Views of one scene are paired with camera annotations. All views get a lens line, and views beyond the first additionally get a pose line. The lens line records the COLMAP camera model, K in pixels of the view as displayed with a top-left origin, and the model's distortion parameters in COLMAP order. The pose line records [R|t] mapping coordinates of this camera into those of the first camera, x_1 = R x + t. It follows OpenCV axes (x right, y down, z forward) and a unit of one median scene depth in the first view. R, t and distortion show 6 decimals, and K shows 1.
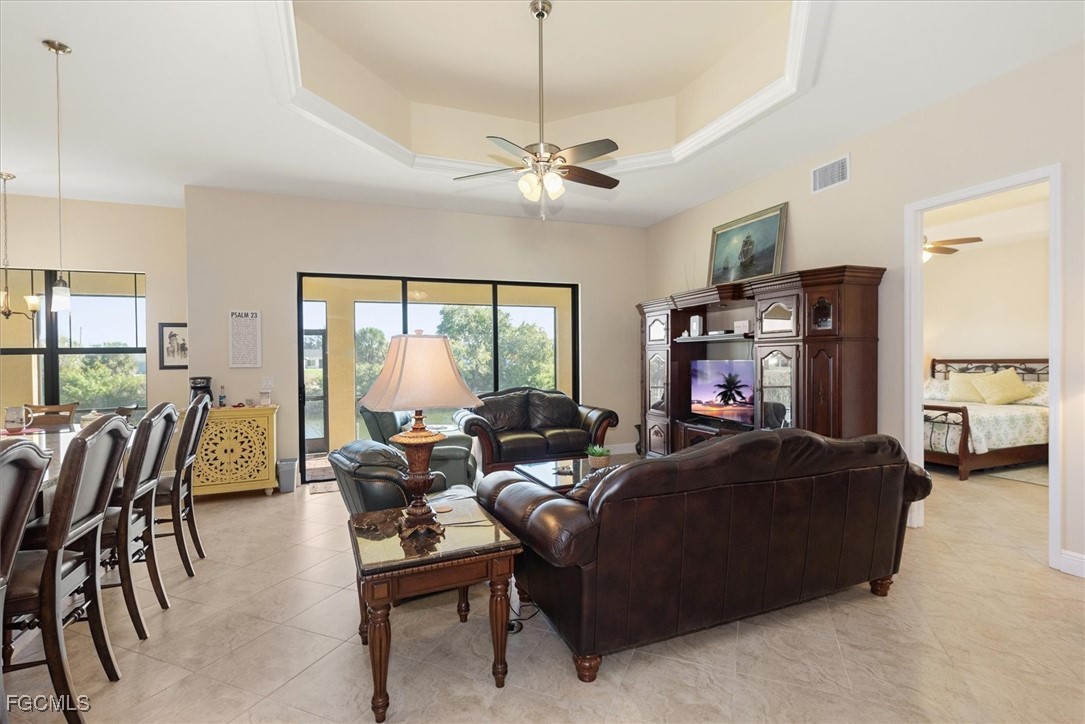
lens RADIAL K [[524.2, 0, 540.4], [0, 524.2, 356.6], [0, 0, 1]] dist [0.000004, -0.001067]
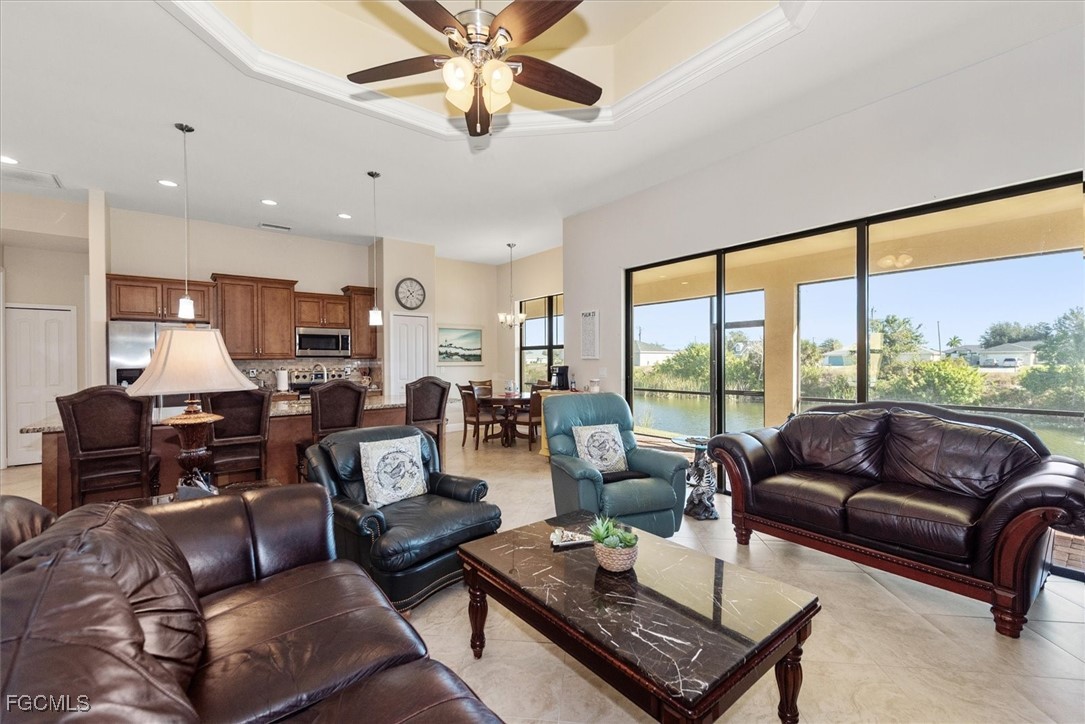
lens RADIAL K [[447.6, 0, 510.8], [0, 447.6, 363.8], [0, 0, 1]] dist [0.036908, -0.000028]
pose [[0.253917, 0.024868, -0.966906, 0.406926], [0.005302, 0.999619, 0.027102, 0.003097], [0.967212, -0.012008, 0.253688, 0.631671]]
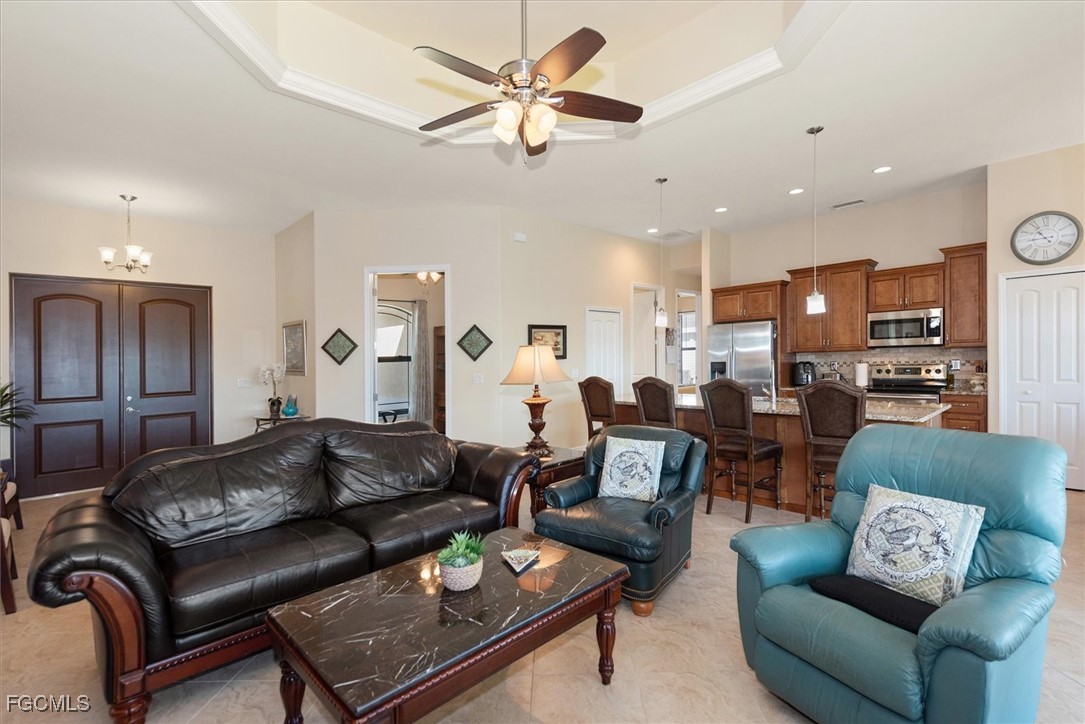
lens RADIAL K [[486.3, 0, 573.8], [0, 486.3, 377.4], [0, 0, 1]] dist [-0.000914, -0.000460]
pose [[-0.912641, 0.061547, -0.404101, 0.145214], [0.047682, 0.997880, 0.044295, -0.000639], [0.405971, 0.021157, -0.913641, 1.184740]]
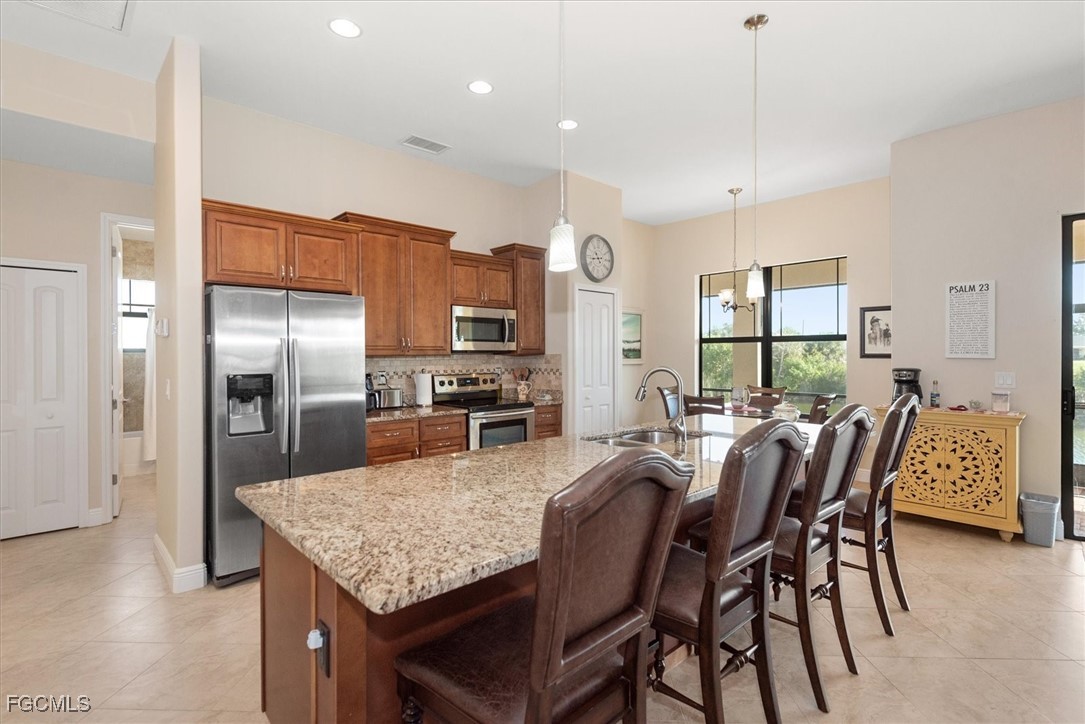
lens RADIAL K [[504.7, 0, 528.3], [0, 504.7, 354.3], [0, 0, 1]] dist [0.001987, -0.001046]
pose [[0.343869, 0.018099, -0.938843, -0.107873], [-0.000337, 0.999817, 0.019151, 0.001454], [0.939018, -0.006269, 0.343812, 0.168997]]
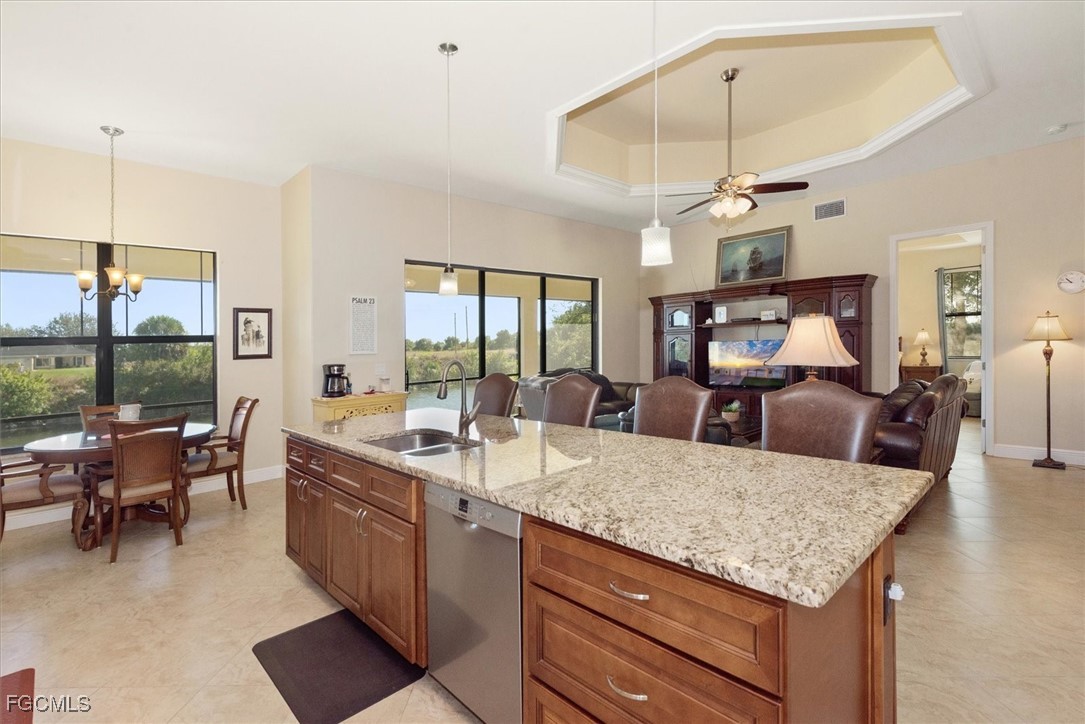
lens RADIAL K [[524.2, 0, 540.4], [0, 524.2, 356.6], [0, 0, 1]] dist [0.000004, -0.001067]
pose [[0.927305, -0.023873, 0.373544, -0.672618], [0.017297, 0.999631, 0.020949, 0.011322], [-0.373906, -0.012965, 0.927376, -0.039627]]
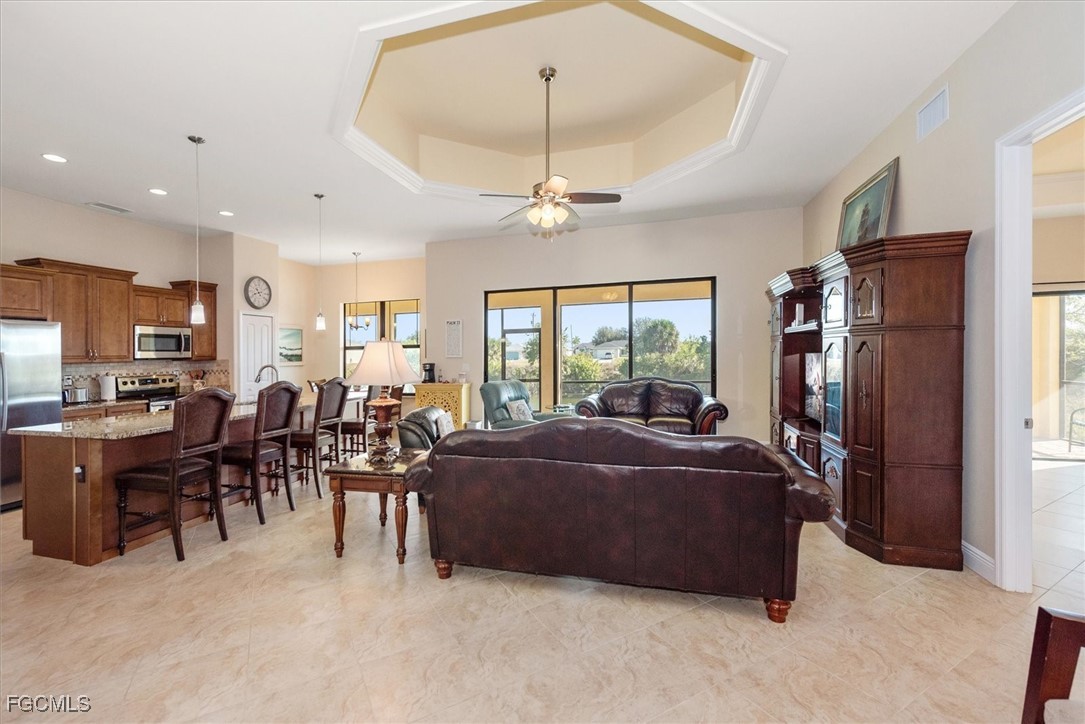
lens RADIAL K [[470.2, 0, 491.9], [0, 470.2, 342.8], [0, 0, 1]] dist [-0.003474, -0.000485]
pose [[0.760016, -0.013221, -0.649770, 0.432794], [0.009032, 0.999911, -0.009781, -0.007413], [0.649841, 0.001565, 0.760068, 0.041543]]
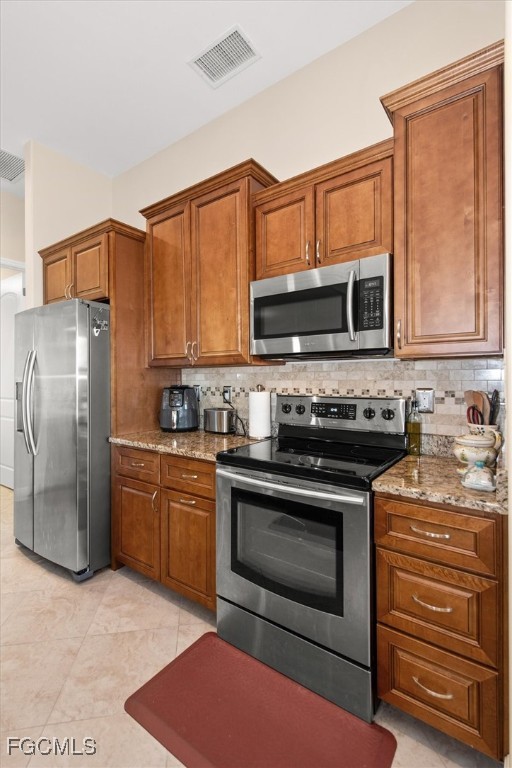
lens RADIAL K [[344.2, 0, 258.7], [0, 344.2, 378.3], [0, 0, 1]] dist [-0.000914, -0.000460]
pose [[-0.838664, 0.020875, -0.544248, -0.831543], [0.021344, 0.999757, 0.005456, 0.036260], [0.544230, -0.007041, -0.838906, 0.693564]]
